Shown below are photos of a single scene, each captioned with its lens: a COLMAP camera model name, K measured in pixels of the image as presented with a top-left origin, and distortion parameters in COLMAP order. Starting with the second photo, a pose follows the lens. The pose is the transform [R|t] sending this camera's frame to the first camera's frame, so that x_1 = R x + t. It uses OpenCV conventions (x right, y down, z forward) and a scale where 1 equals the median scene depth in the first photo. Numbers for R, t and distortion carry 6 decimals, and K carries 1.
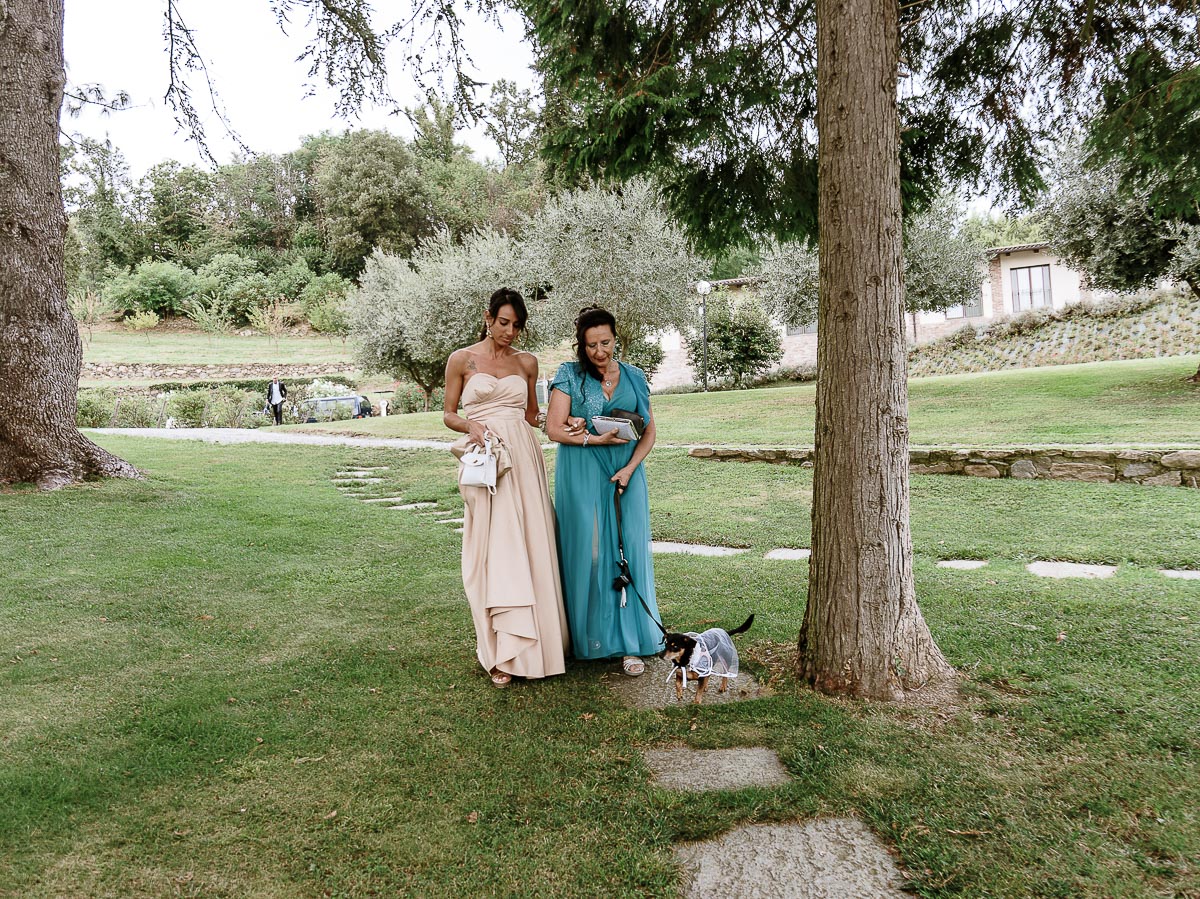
lens RADIAL K [[1058.1, 0, 600.0], [0, 1058.1, 449.5], [0, 0, 1]] dist [-0.010834, -0.001273]
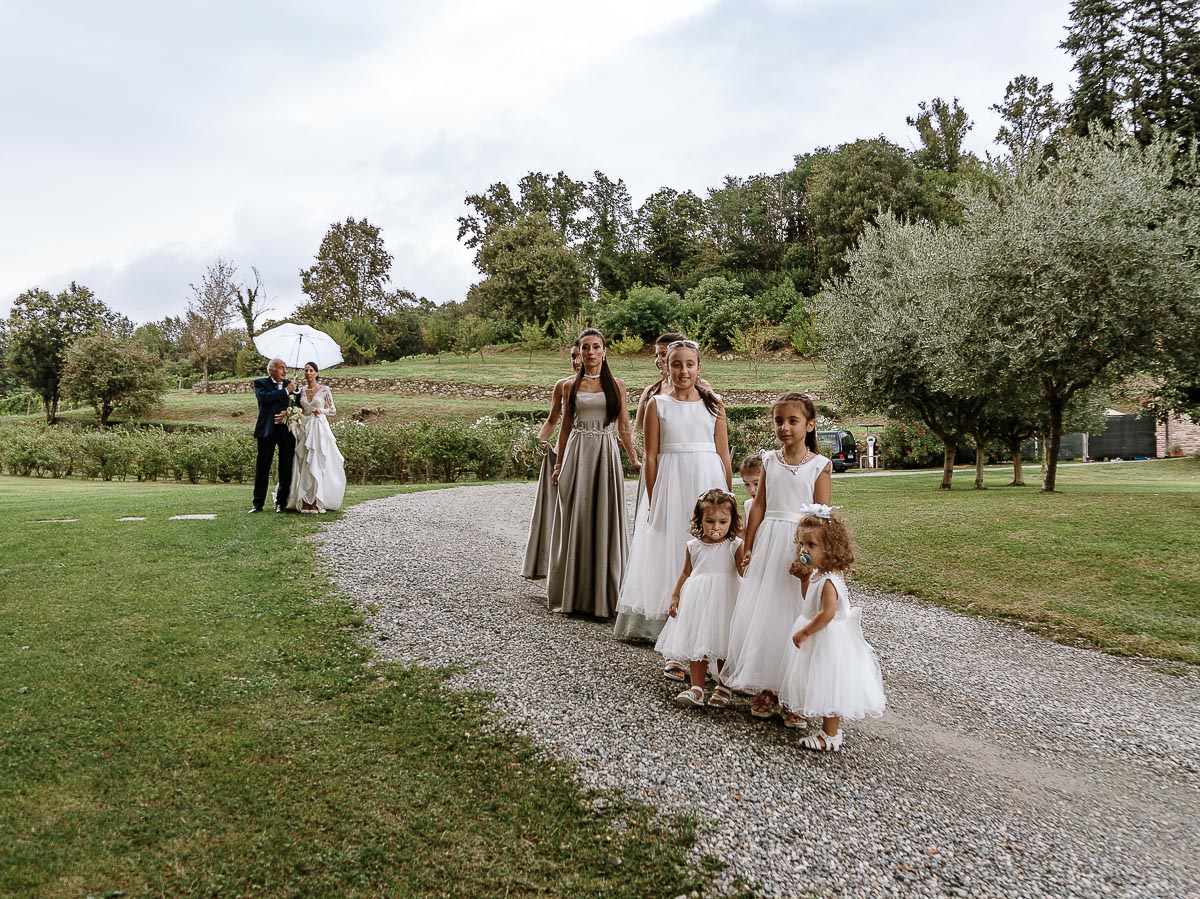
lens RADIAL K [[1001.9, 0, 600.0], [0, 1001.9, 449.5], [0, 0, 1]] dist [-0.088156, 0.300486]
pose [[0.893326, 0.036925, -0.447889, -0.026151], [-0.046115, 0.998890, -0.009625, -0.011291], [0.447036, 0.029253, 0.894037, 0.122948]]
